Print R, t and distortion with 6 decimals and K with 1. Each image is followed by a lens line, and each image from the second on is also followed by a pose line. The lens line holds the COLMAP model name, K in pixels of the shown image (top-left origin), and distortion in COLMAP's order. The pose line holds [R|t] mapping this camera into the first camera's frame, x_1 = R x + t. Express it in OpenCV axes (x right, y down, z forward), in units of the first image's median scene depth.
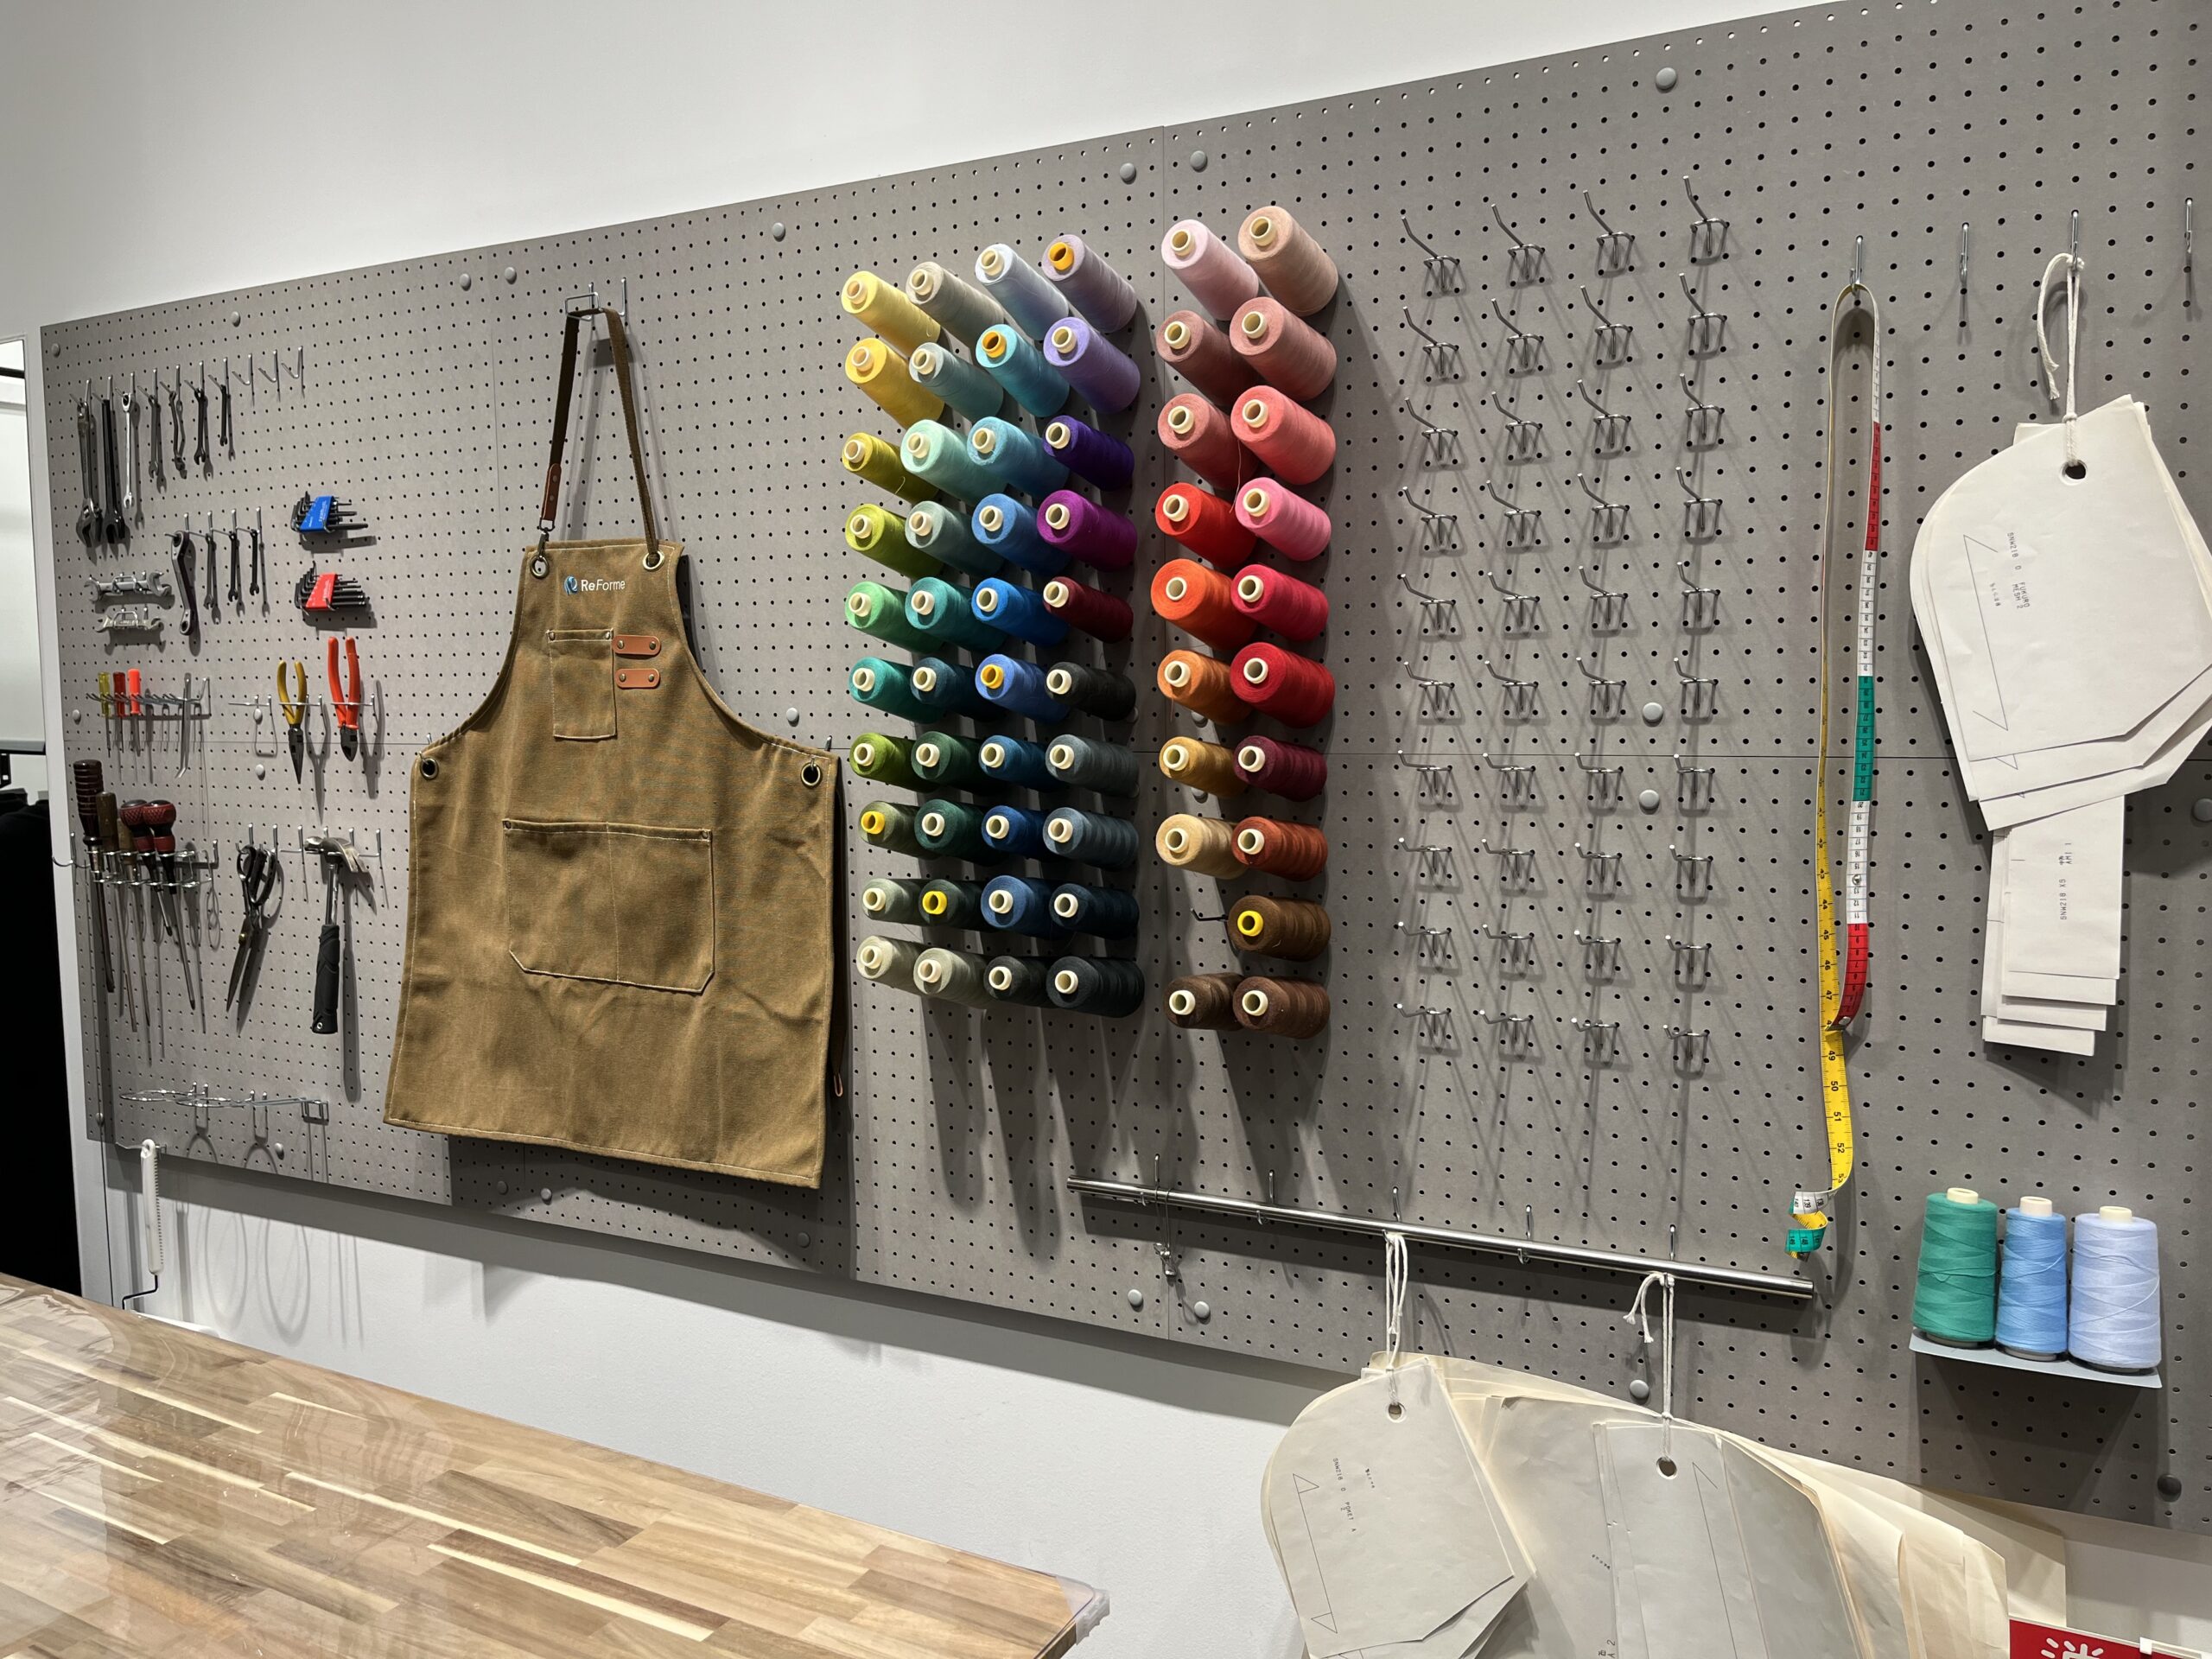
lens RADIAL K [[1679.2, 0, 1105.6], [0, 1679.2, 830.8], [0, 0, 1]] dist [-0.008919, -0.003049]
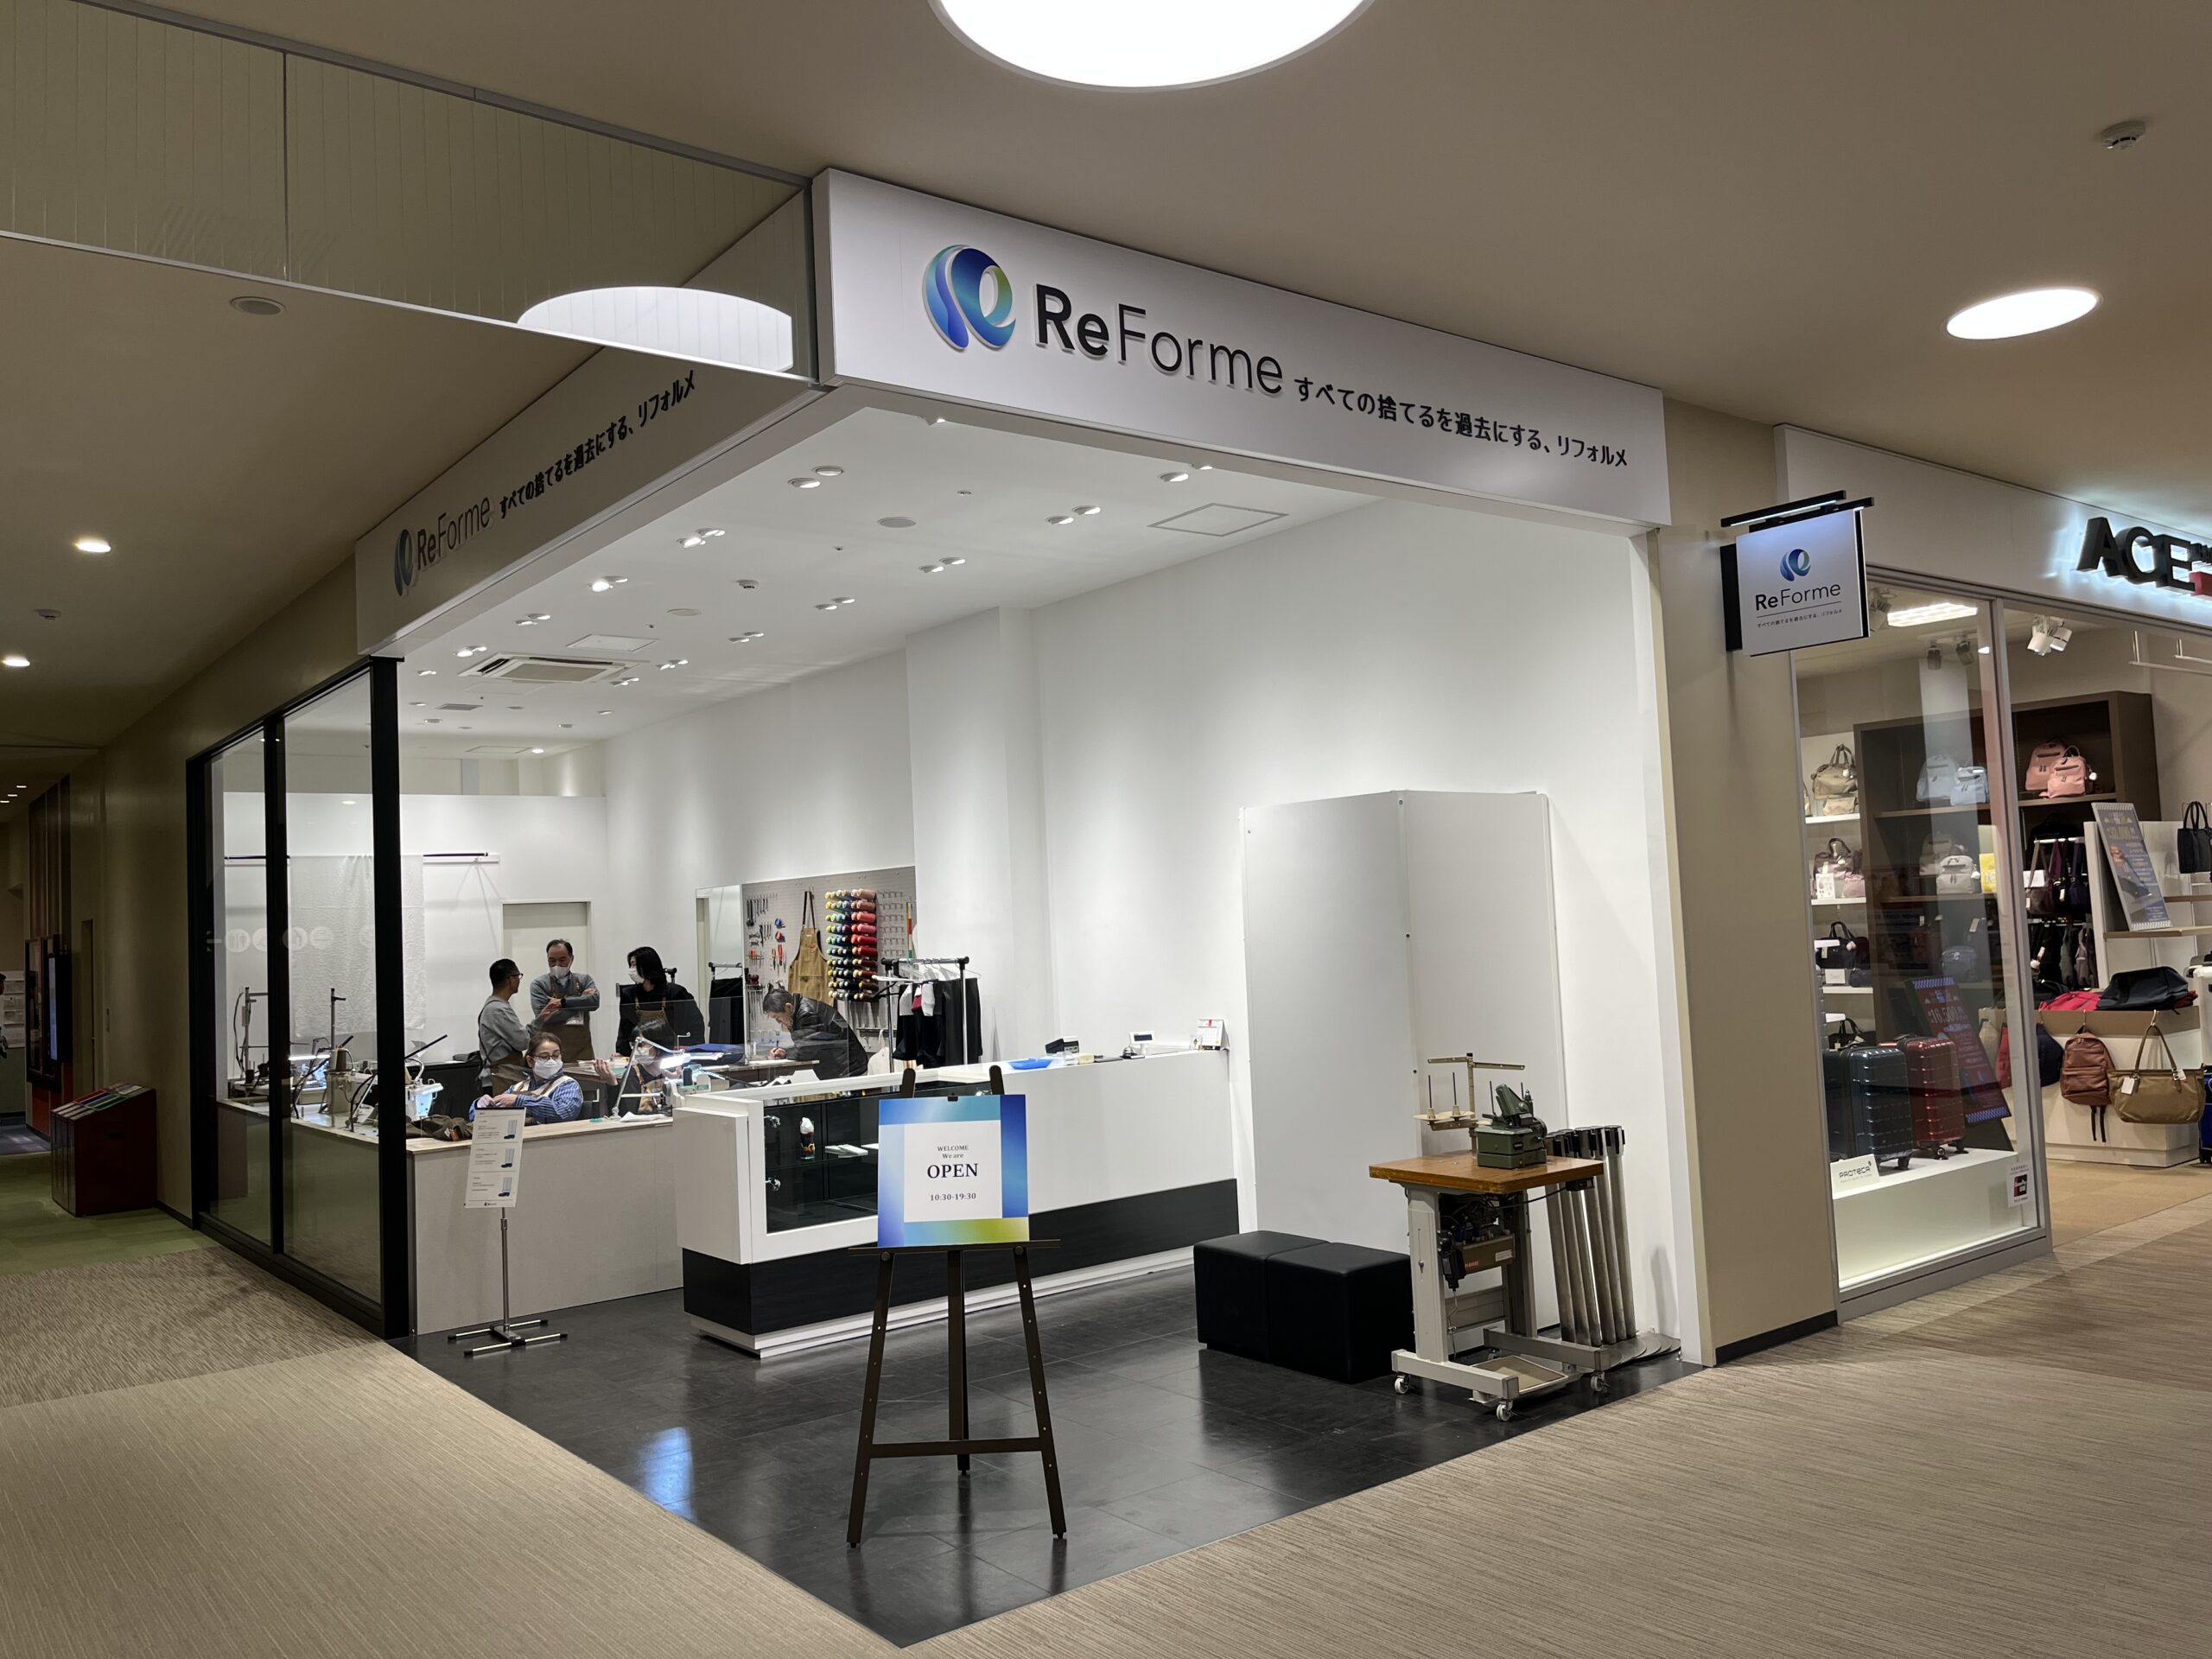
lens RADIAL K [[1679.2, 0, 1107.3], [0, 1679.2, 827.4], [0, 0, 1]] dist [-0.008919, -0.003049]
pose [[0.902980, -0.058433, -0.425690, 3.083677], [0.001197, 0.991048, -0.133500, 0.260675], [0.429680, 0.120038, 0.894967, -3.771276]]
